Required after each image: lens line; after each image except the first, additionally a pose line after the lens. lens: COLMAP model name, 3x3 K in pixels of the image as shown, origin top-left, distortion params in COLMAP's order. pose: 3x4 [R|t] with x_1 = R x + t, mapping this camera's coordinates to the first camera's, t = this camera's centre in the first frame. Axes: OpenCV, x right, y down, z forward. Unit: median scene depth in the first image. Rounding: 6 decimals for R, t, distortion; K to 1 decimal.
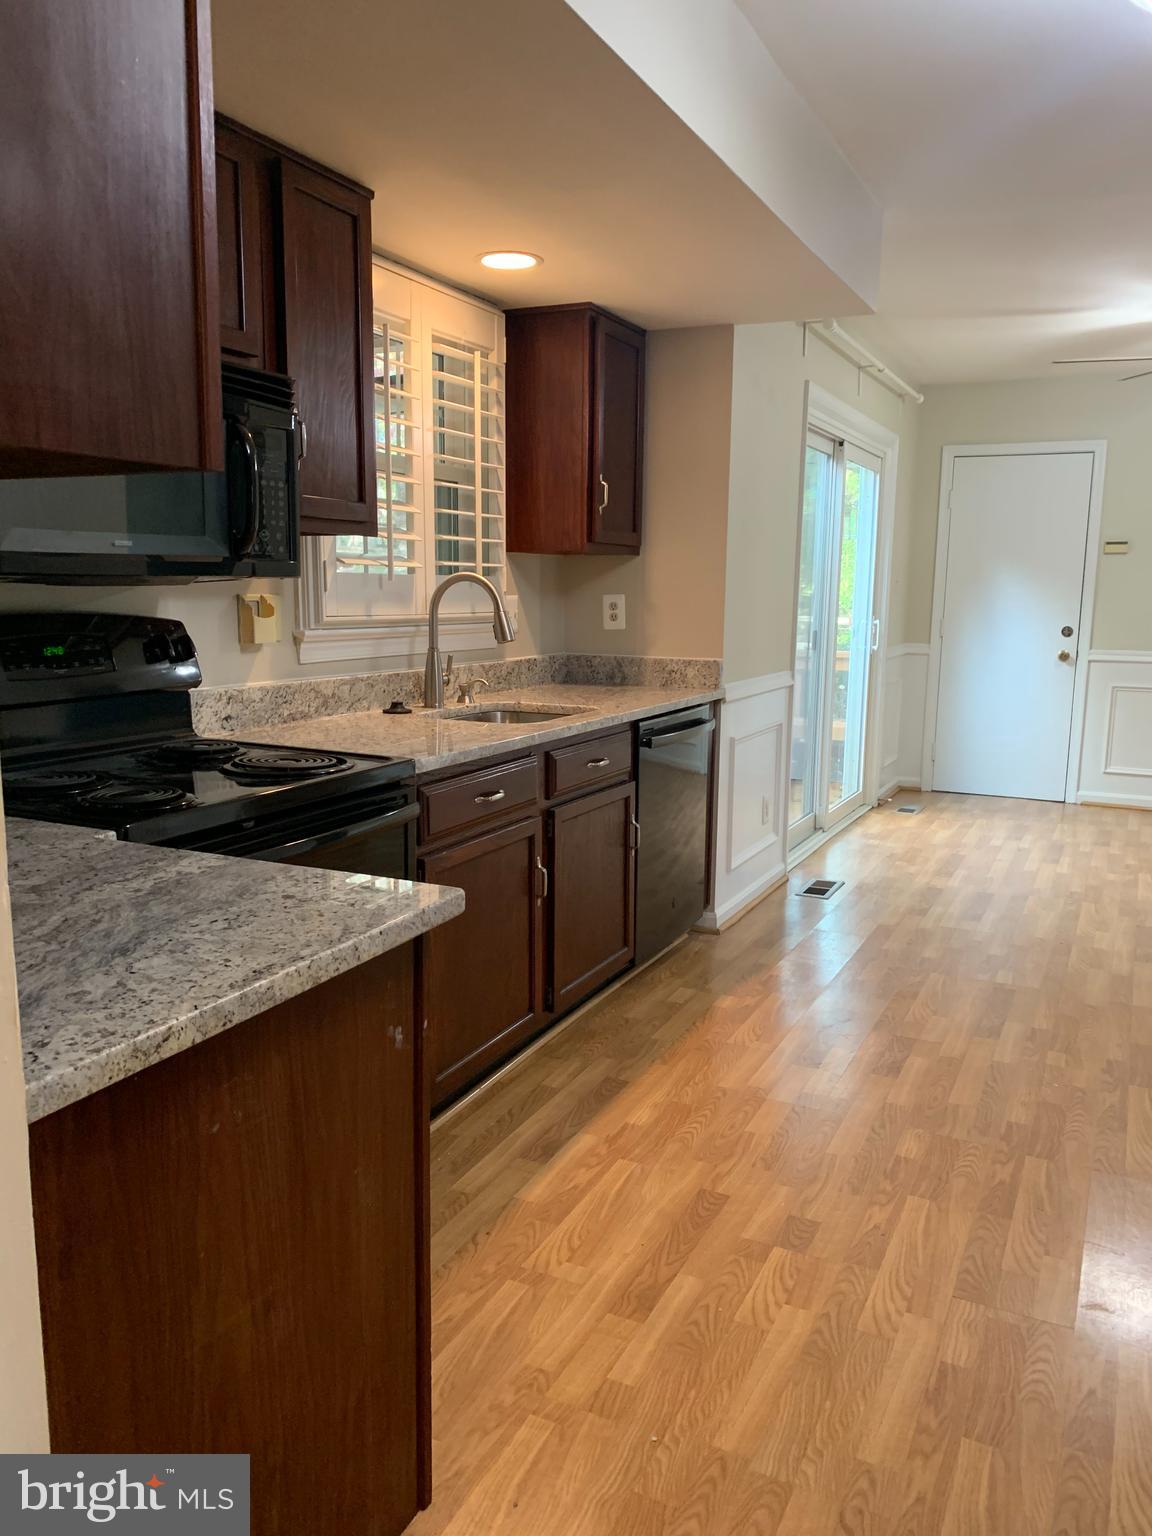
lens RADIAL K [[1171.4, 0, 566.4], [0, 1171.4, 776.3], [0, 0, 1]] dist [0.034633, -0.034324]
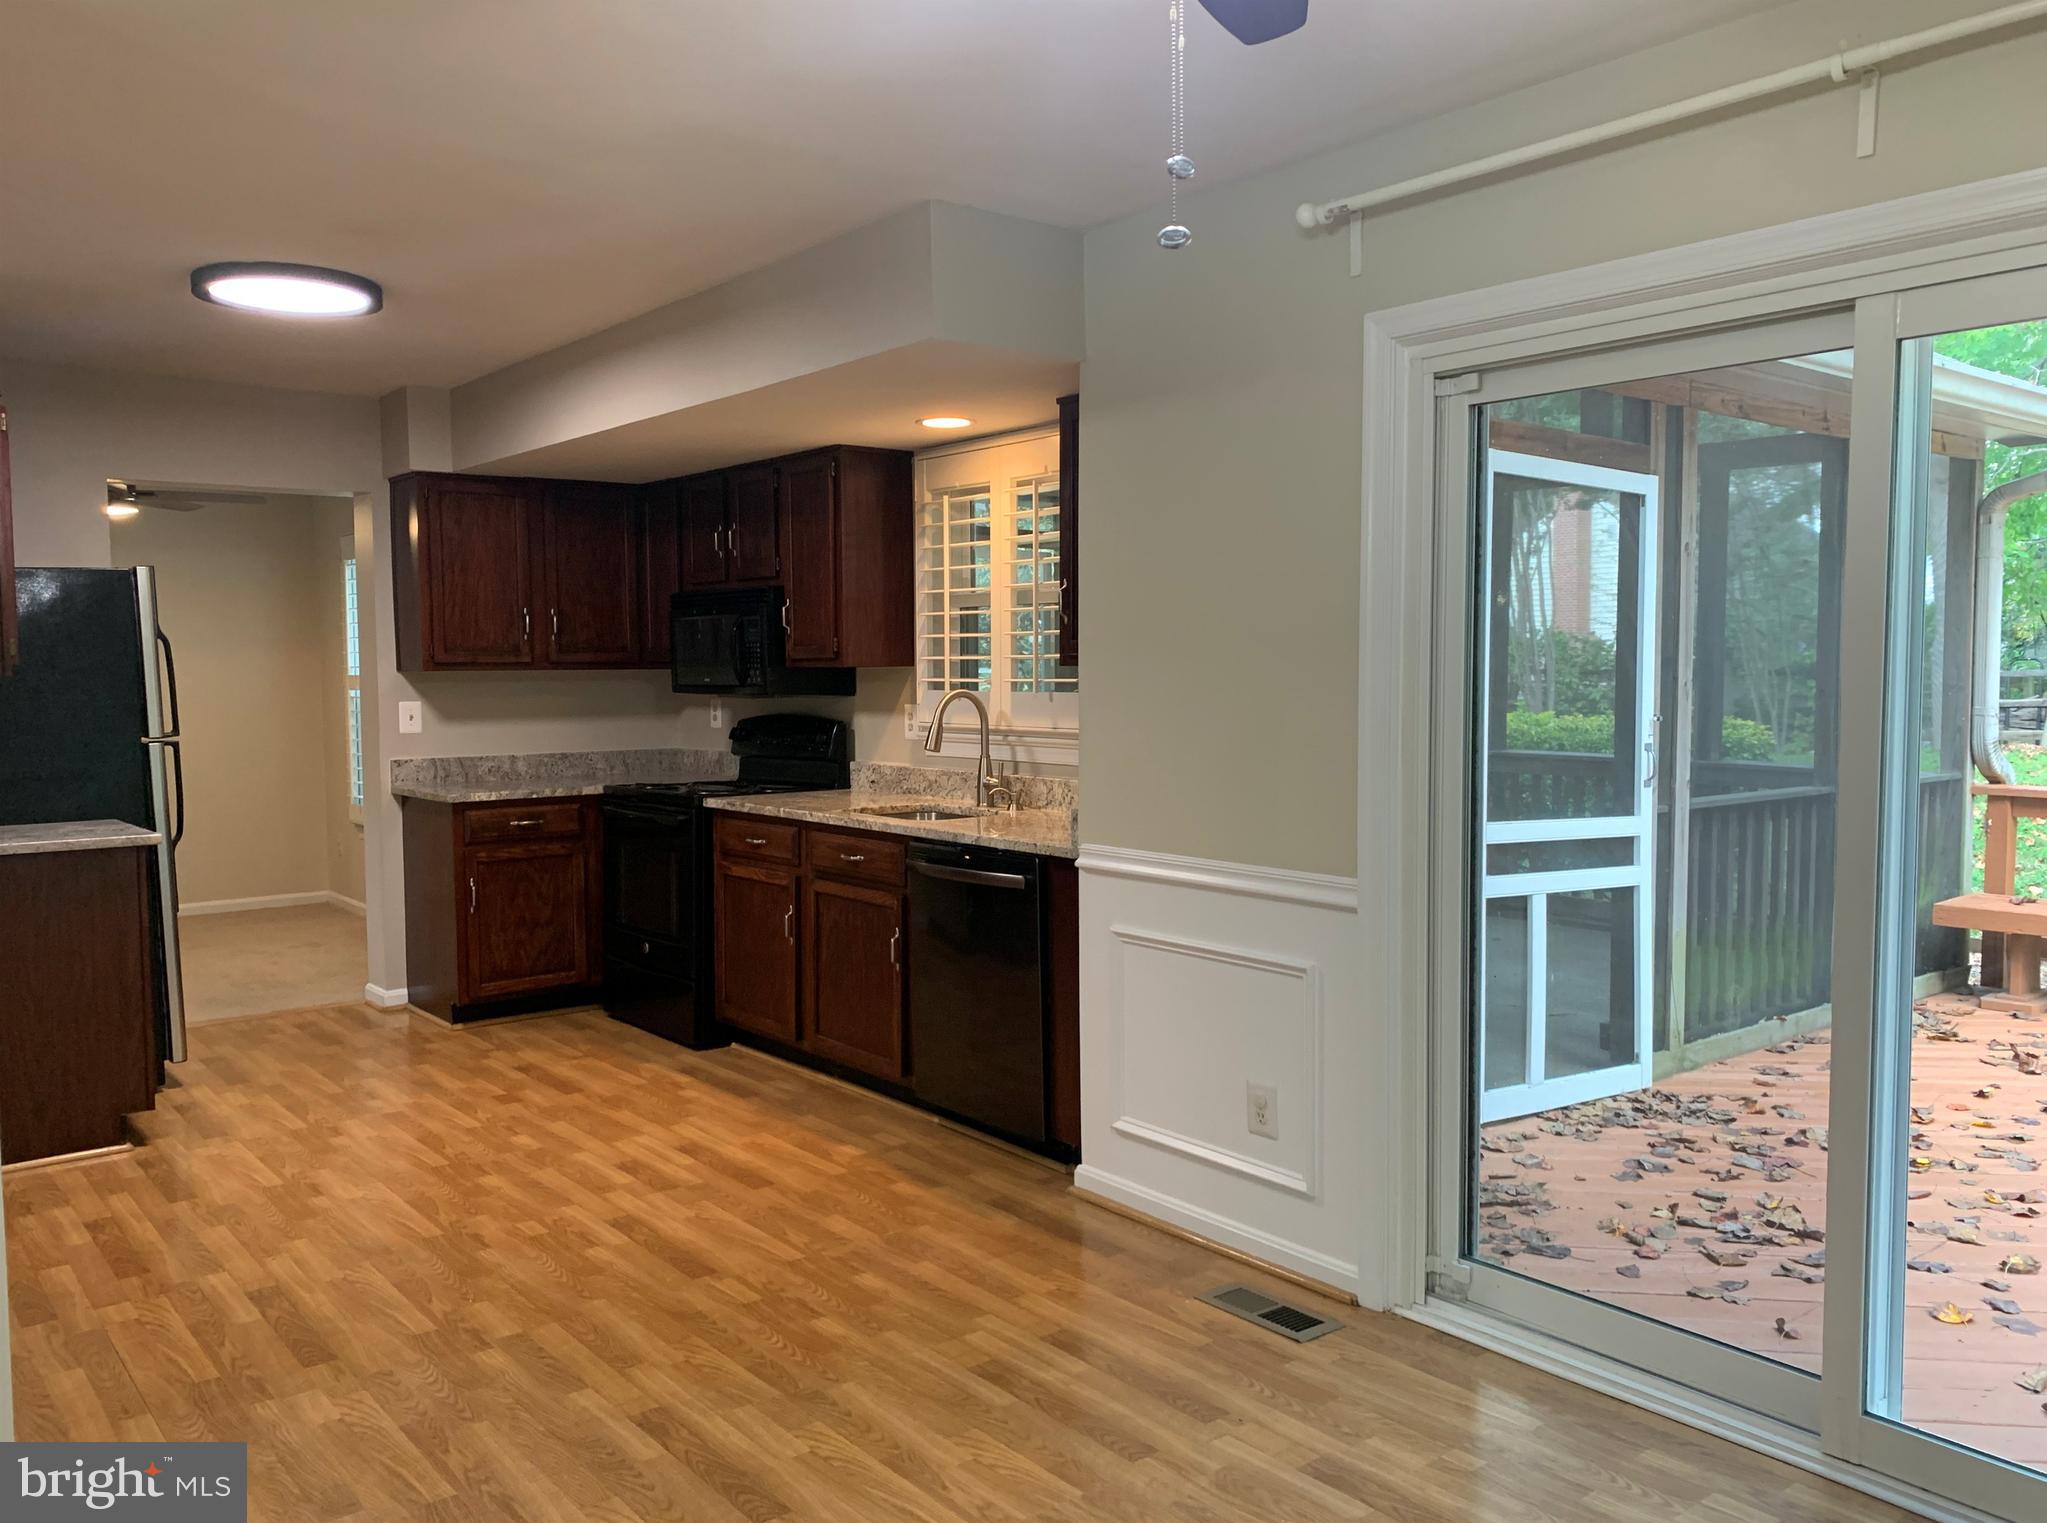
lens RADIAL K [[1595.0, 0, 1015.9], [0, 1595.0, 768.2], [0, 0, 1]] dist [0.042412, 0.003876]
pose [[-0.426446, 0.052886, -0.902965, 1.318597], [-0.143063, 0.981780, 0.125067, -0.306089], [0.893127, 0.182515, -0.411110, 1.730731]]
